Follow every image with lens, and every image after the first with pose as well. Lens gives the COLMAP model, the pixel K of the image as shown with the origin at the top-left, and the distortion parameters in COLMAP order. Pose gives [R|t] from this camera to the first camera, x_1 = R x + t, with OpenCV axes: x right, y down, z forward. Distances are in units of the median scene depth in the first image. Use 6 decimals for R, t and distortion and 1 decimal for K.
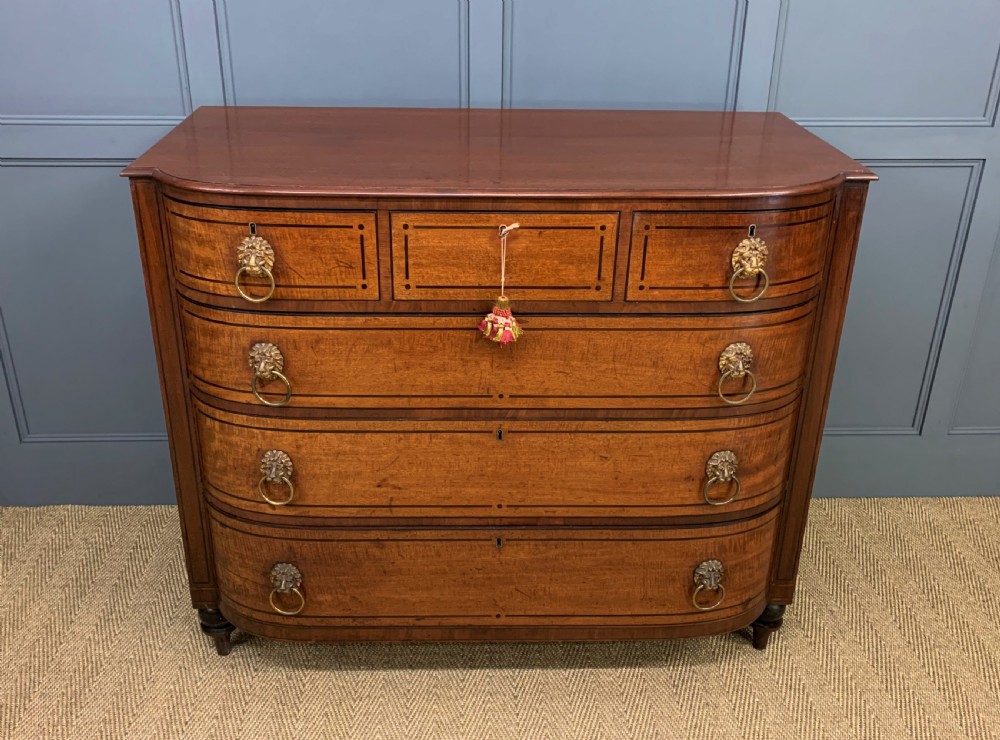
lens RADIAL K [[898.9, 0, 480.2], [0, 898.9, 352.7], [0, 0, 1]] dist [0.161827, -0.279256]
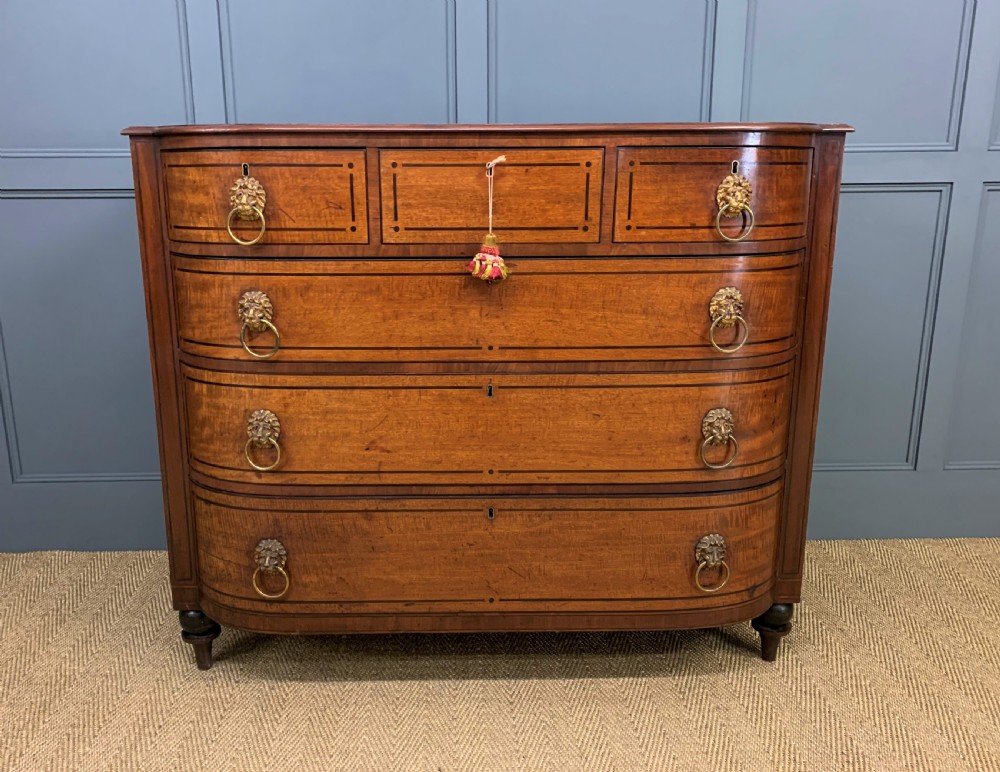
lens RADIAL K [[855.5, 0, 459.4], [0, 855.5, 383.2], [0, 0, 1]] dist [0.127707, -0.187875]
pose [[0.999856, -0.011488, -0.012504, 0.000054], [0.009097, 0.984202, -0.176817, 0.254989], [0.014338, 0.176678, 0.984164, 0.079330]]
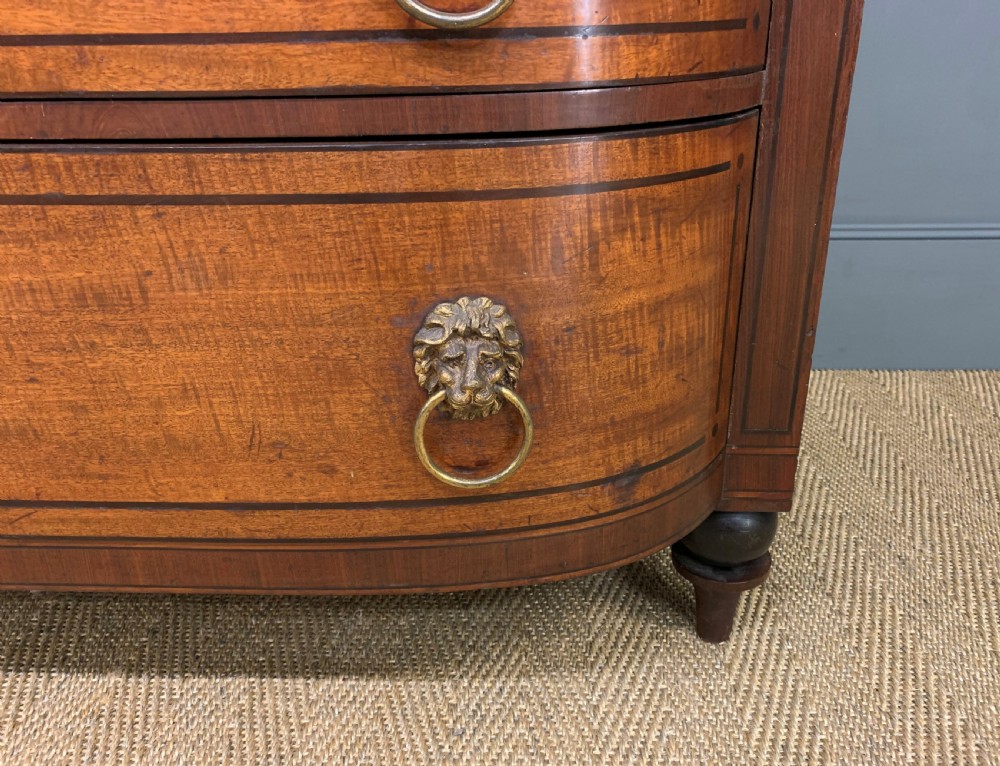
lens RADIAL K [[788.9, 0, 502.5], [0, 788.9, 365.7], [0, 0, 1]] dist [0.056079, -0.082925]
pose [[0.996579, 0.007881, -0.082274, 0.314340], [-0.010796, 0.999327, -0.035043, 0.284777], [0.081943, 0.035812, 0.995993, 0.848118]]
